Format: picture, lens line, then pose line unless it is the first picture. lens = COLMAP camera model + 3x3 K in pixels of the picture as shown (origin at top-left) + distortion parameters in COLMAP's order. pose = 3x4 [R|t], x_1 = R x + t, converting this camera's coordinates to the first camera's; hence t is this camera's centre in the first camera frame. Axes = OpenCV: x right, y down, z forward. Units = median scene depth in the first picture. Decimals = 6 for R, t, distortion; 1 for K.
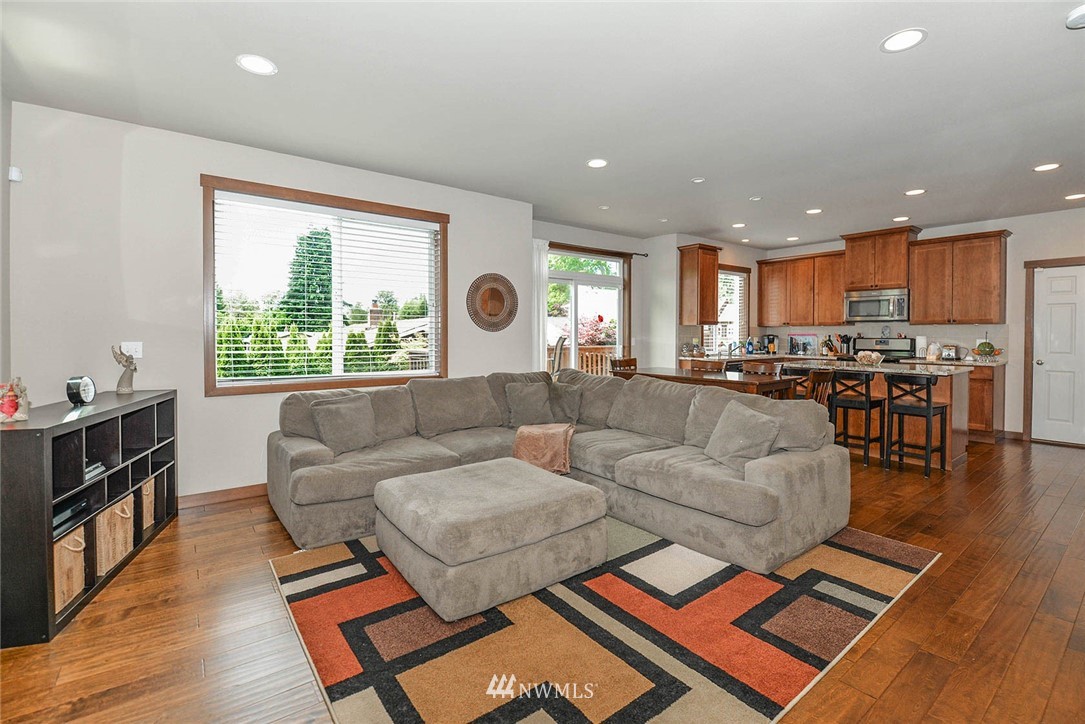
lens RADIAL K [[491.4, 0, 541.2], [0, 491.4, 342.1], [0, 0, 1]] dist [-0.019288, -0.000671]
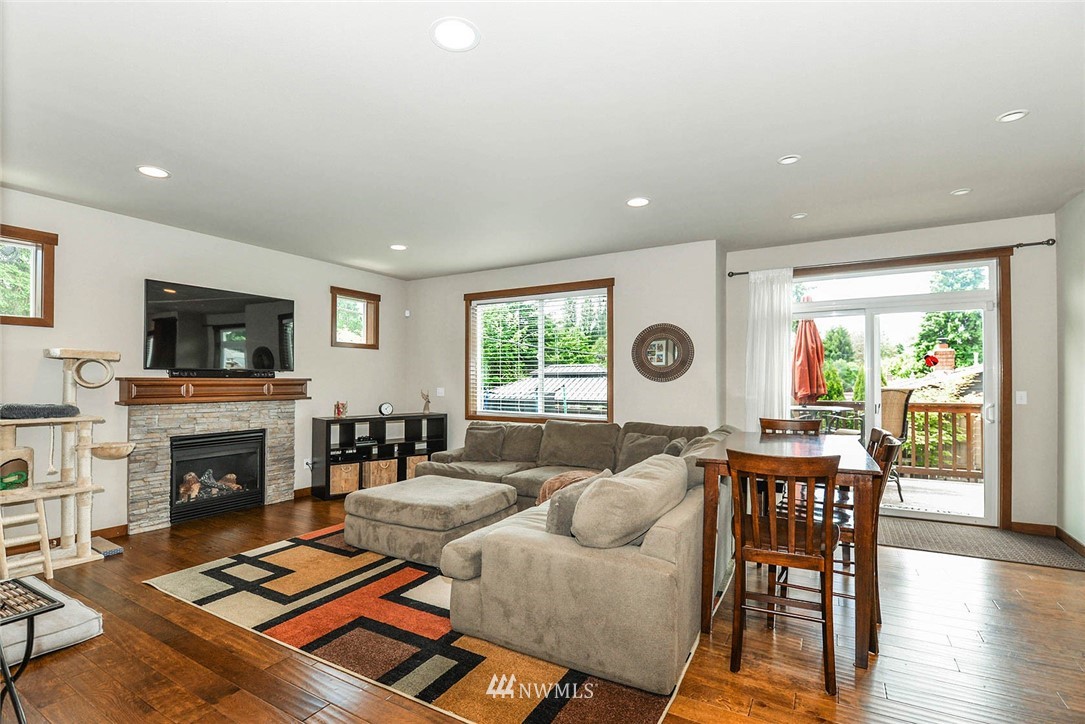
lens RADIAL K [[491.4, 0, 543.6], [0, 491.4, 380.5], [0, 0, 1]] dist [-0.019288, -0.000671]
pose [[0.393789, -0.003819, -0.919193, 1.450126], [-0.011668, 0.999890, -0.009153, -0.023599], [0.919127, 0.014330, 0.393701, 0.770147]]
